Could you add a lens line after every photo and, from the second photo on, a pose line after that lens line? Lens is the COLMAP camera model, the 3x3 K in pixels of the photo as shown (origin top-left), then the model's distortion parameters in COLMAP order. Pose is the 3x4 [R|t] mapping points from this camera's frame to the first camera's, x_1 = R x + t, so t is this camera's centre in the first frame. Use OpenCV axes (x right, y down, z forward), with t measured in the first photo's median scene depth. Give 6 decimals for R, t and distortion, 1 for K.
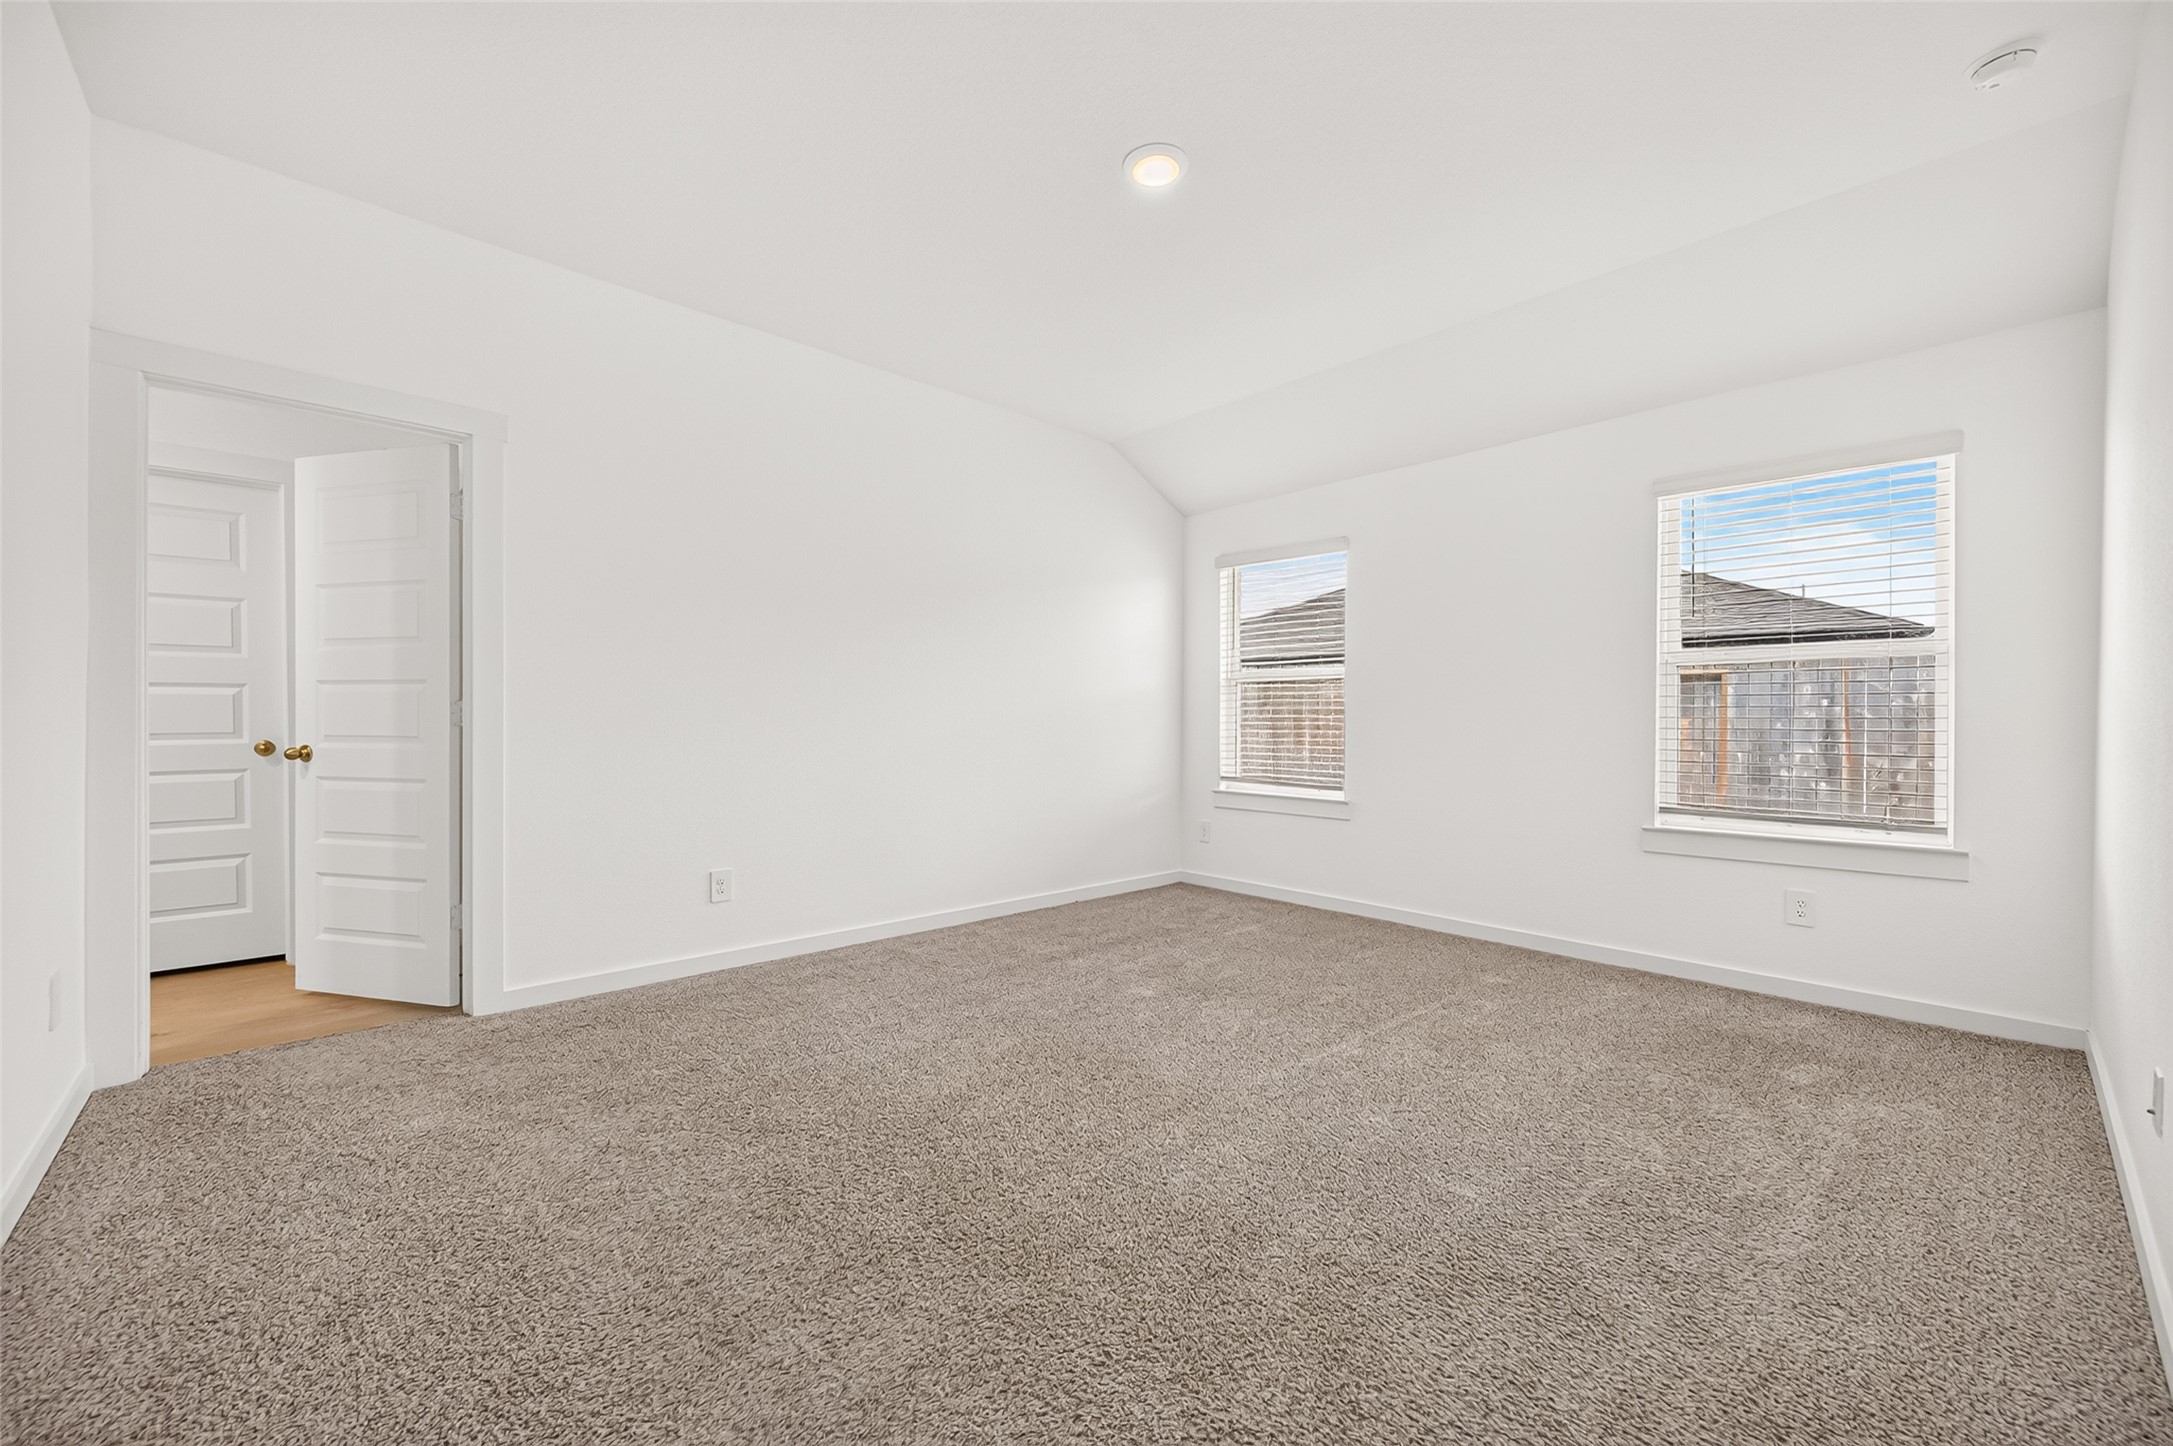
lens RADIAL K [[846.2, 0, 1086.7], [0, 846.2, 732.9], [0, 0, 1]] dist [0.002637, -0.000119]
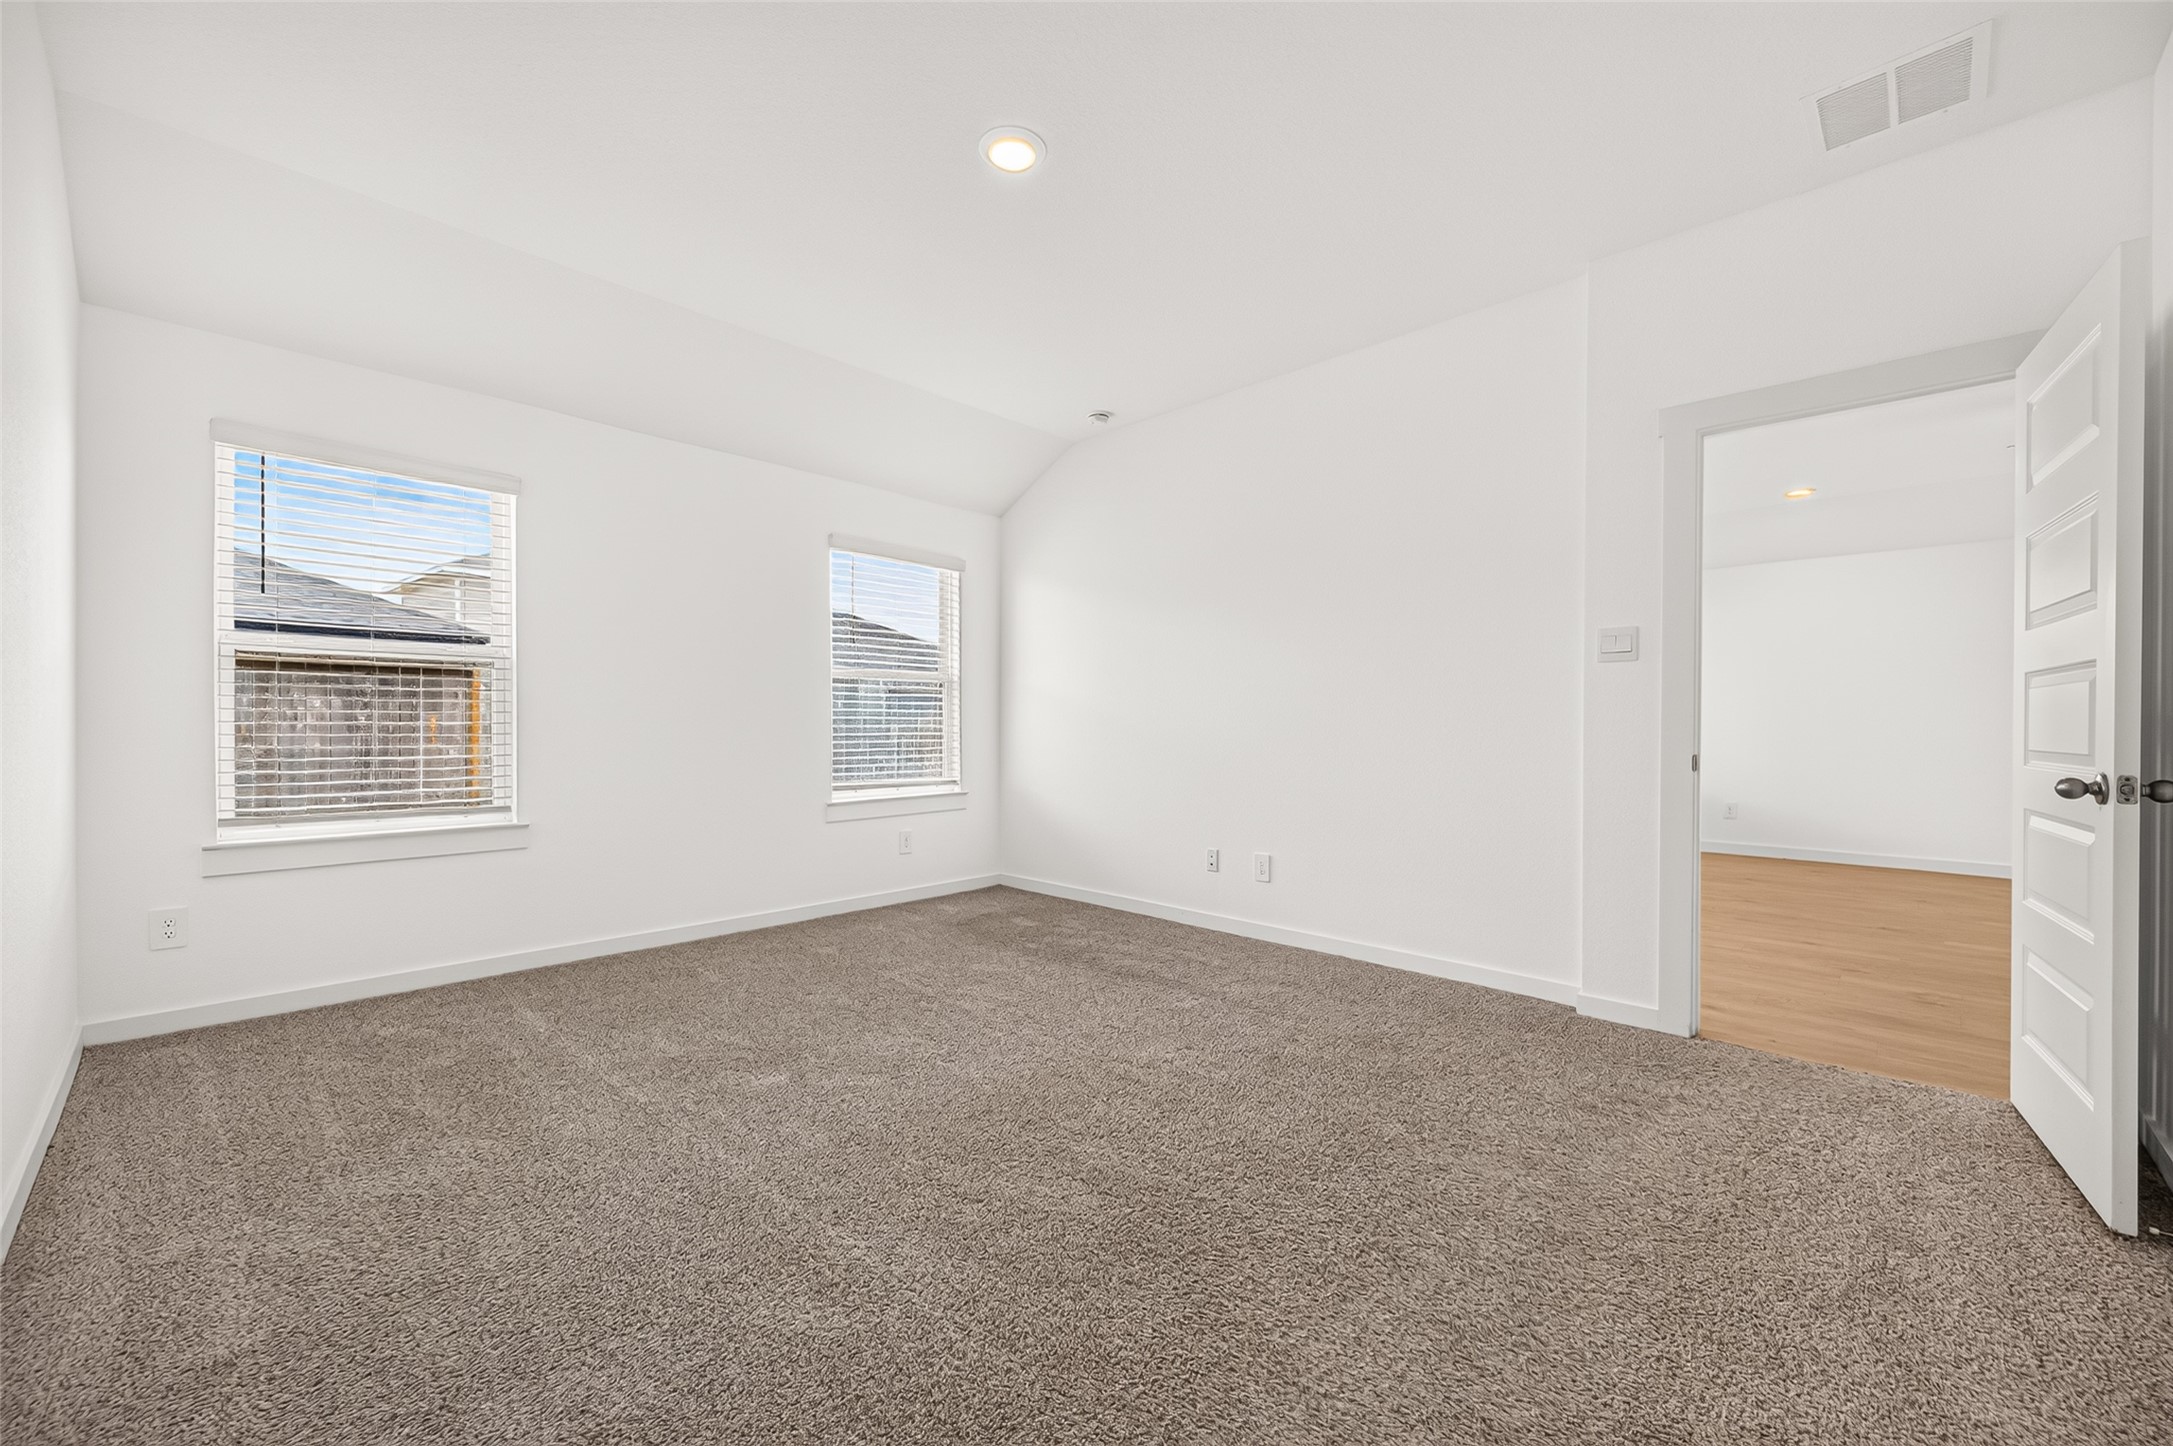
lens RADIAL K [[846.2, 0, 1100.8], [0, 846.2, 717.4], [0, 0, 1]] dist [0.002637, -0.000119]
pose [[-0.086673, 0.001861, 0.996235, -0.470021], [0.007025, 0.999975, -0.001257, -0.010202], [-0.996212, 0.006890, -0.086684, 0.508176]]
